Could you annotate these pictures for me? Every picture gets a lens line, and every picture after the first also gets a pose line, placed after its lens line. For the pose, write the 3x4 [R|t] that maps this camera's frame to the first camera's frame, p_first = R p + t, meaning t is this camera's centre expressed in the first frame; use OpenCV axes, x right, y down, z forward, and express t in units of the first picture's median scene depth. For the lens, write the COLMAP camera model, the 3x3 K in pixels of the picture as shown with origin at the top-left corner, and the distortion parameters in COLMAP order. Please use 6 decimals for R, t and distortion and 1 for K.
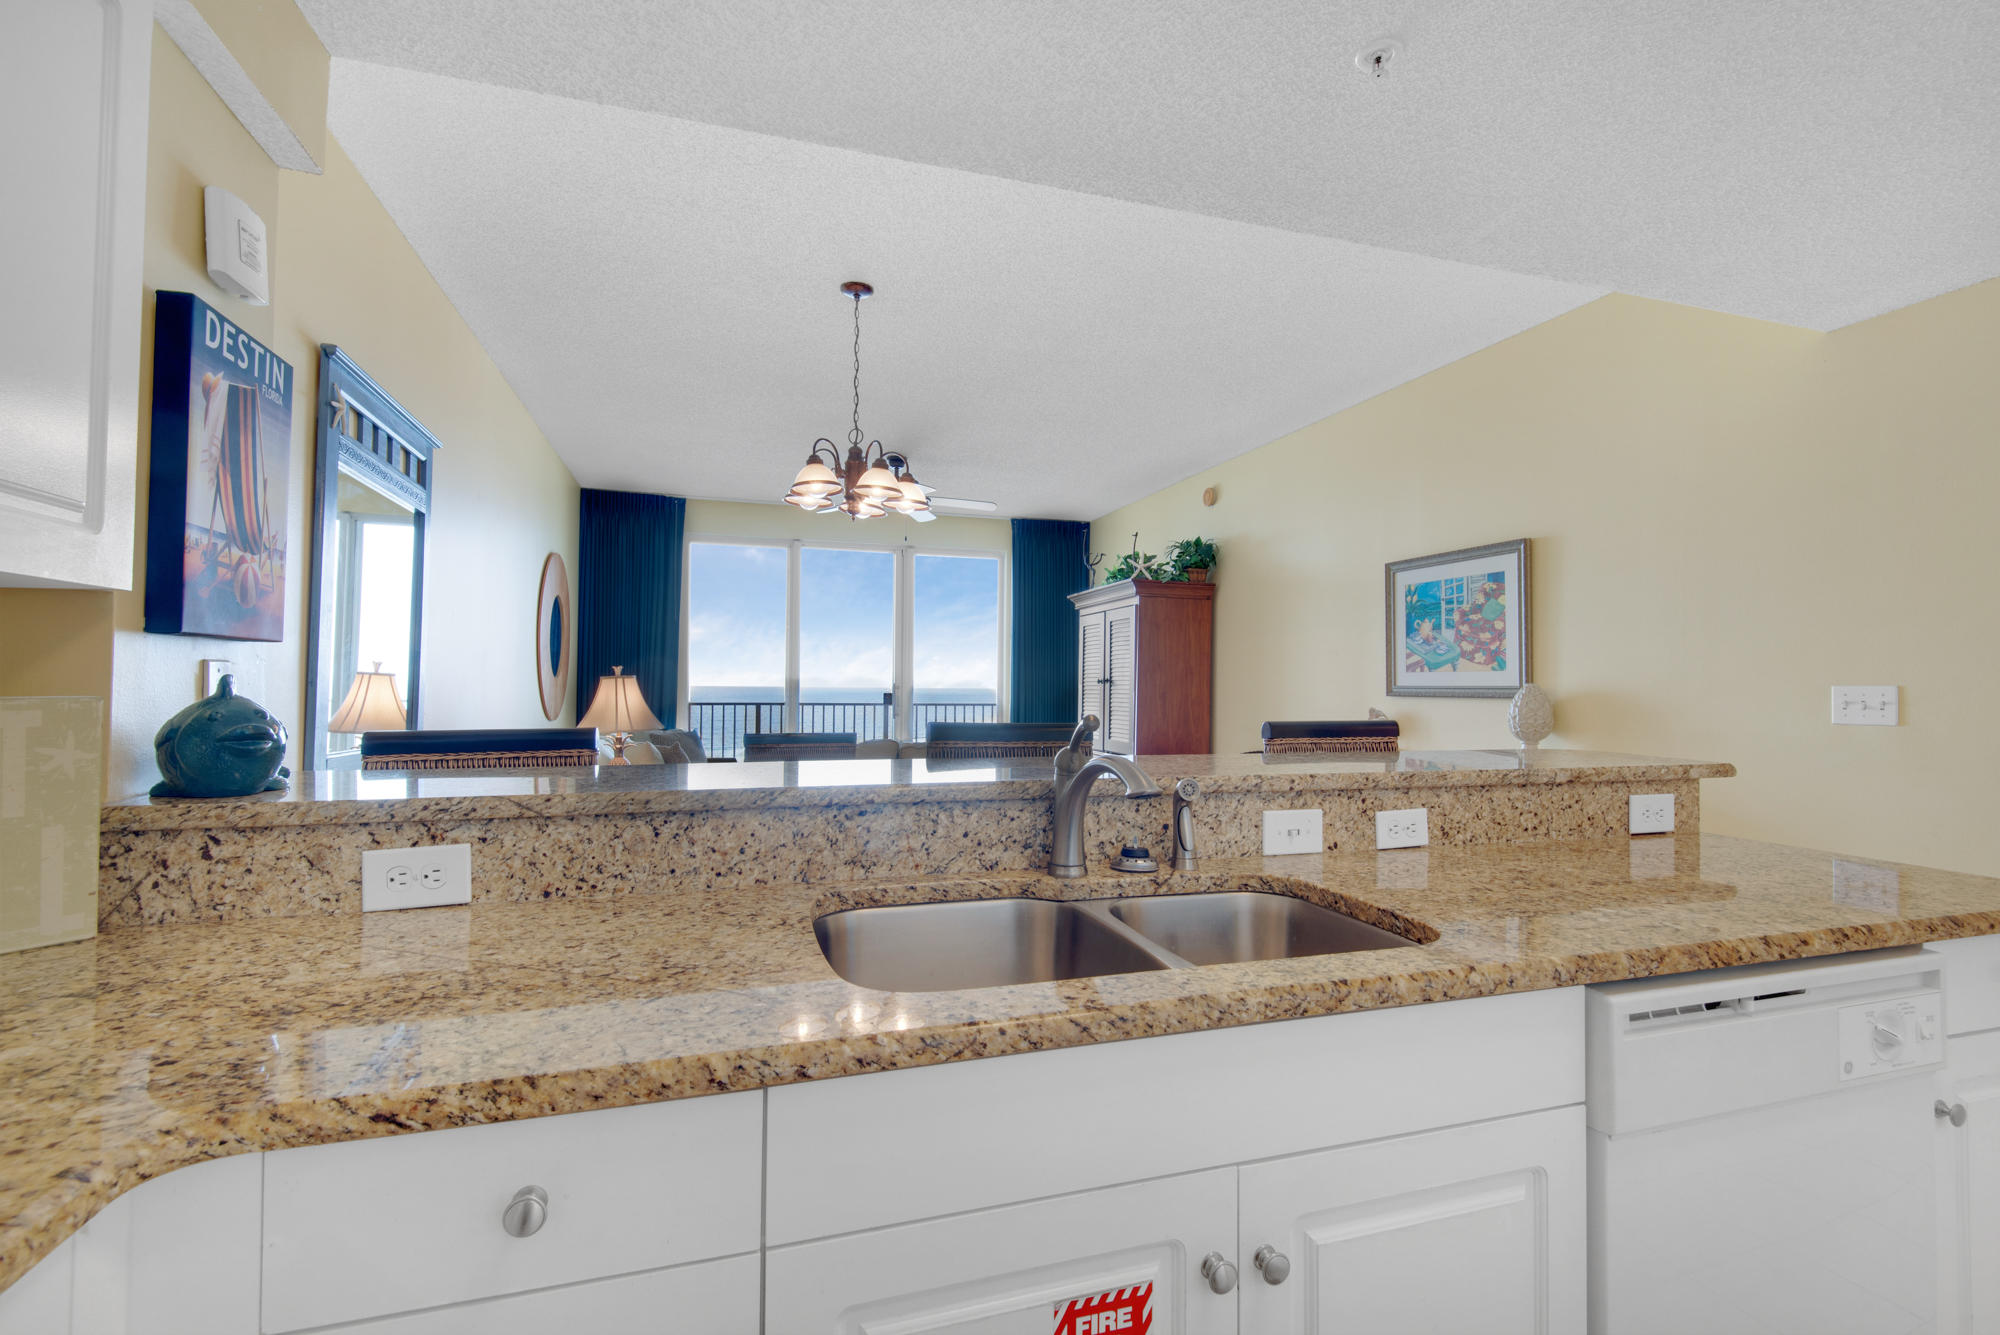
lens RADIAL K [[902.2, 0, 1010.9], [0, 902.2, 663.0], [0, 0, 1]] dist [0.029400, -0.019070]
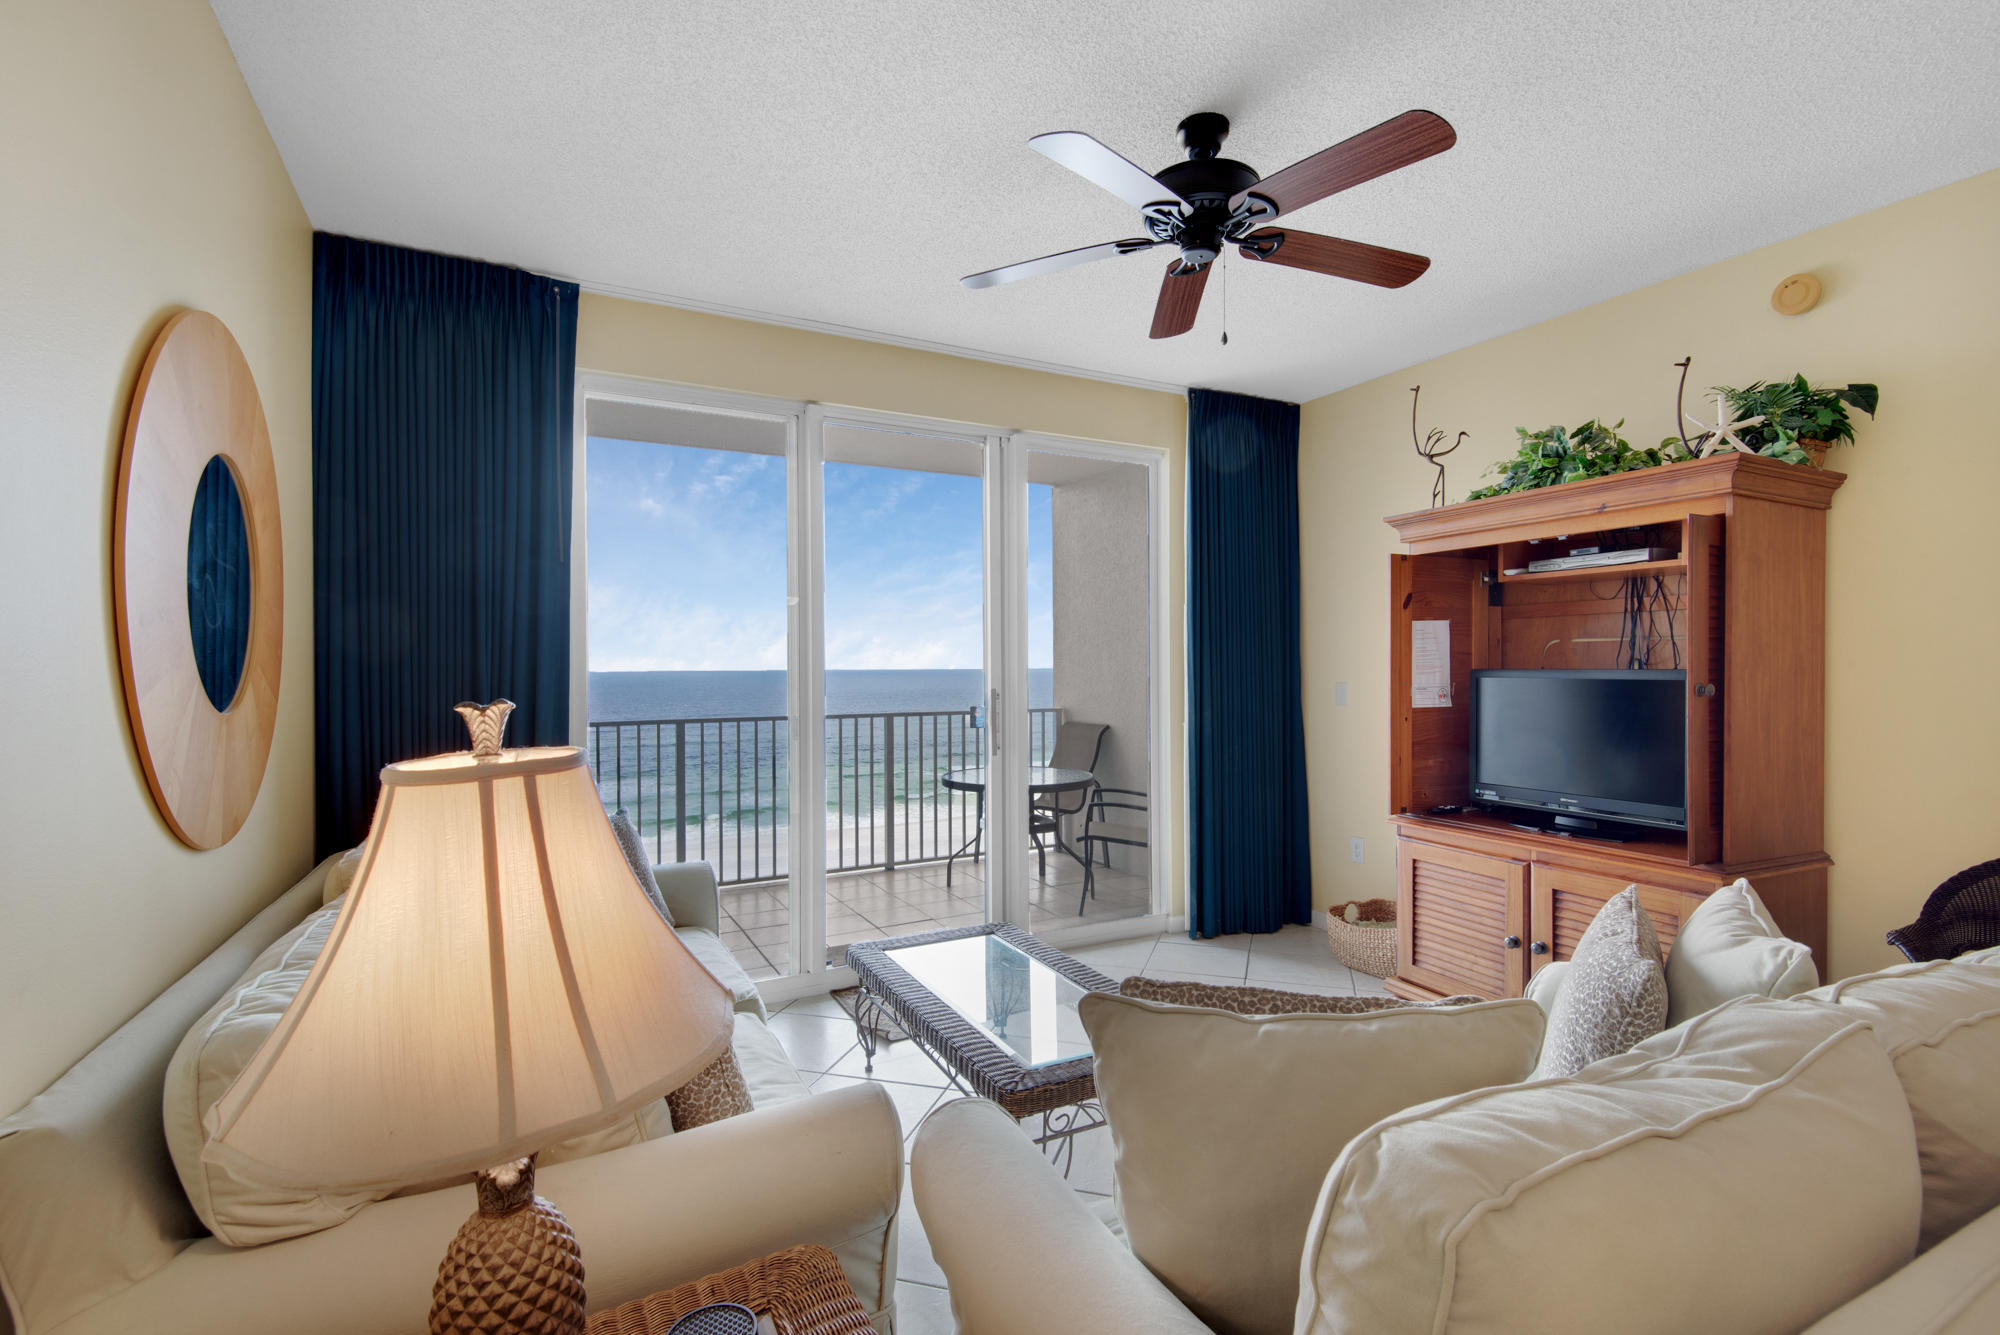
lens RADIAL K [[918.0, 0, 1031.5], [0, 918.0, 670.7], [0, 0, 1]] dist [0.013427, -0.000196]
pose [[0.979518, -0.018280, 0.200524, -0.414277], [0.012951, 0.999528, 0.027854, -0.008133], [-0.200938, -0.024687, 0.979293, 0.904146]]
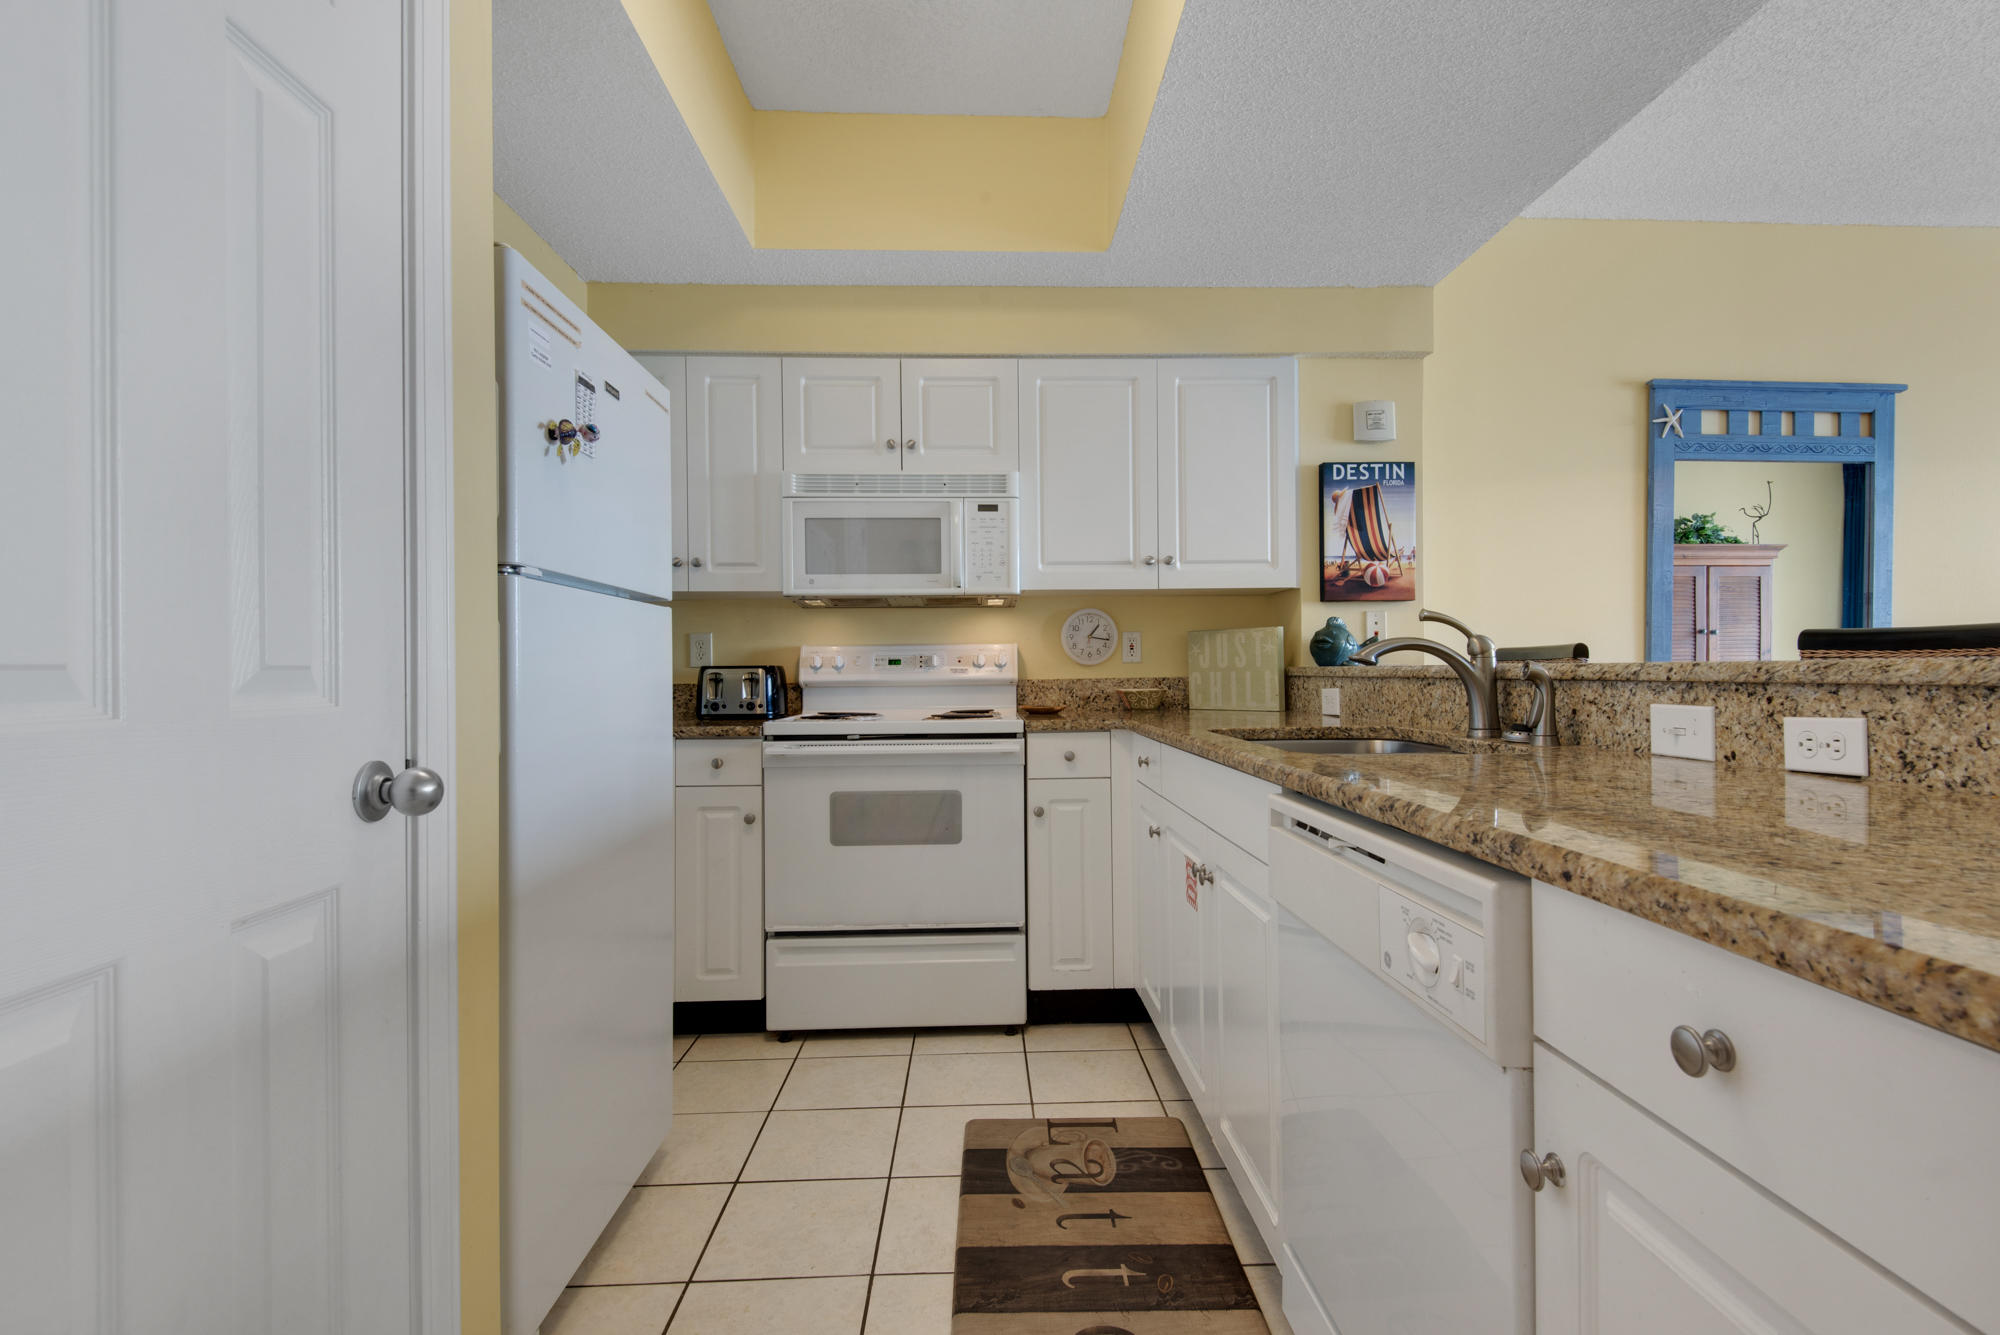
lens RADIAL K [[902.2, 0, 1010.9], [0, 902.2, 663.0], [0, 0, 1]] dist [0.029400, -0.019070]
pose [[-0.258118, -0.012687, -0.966030, 0.502153], [0.030060, 0.999324, -0.021156, 0.048281], [0.965646, -0.034499, -0.257562, 0.244051]]
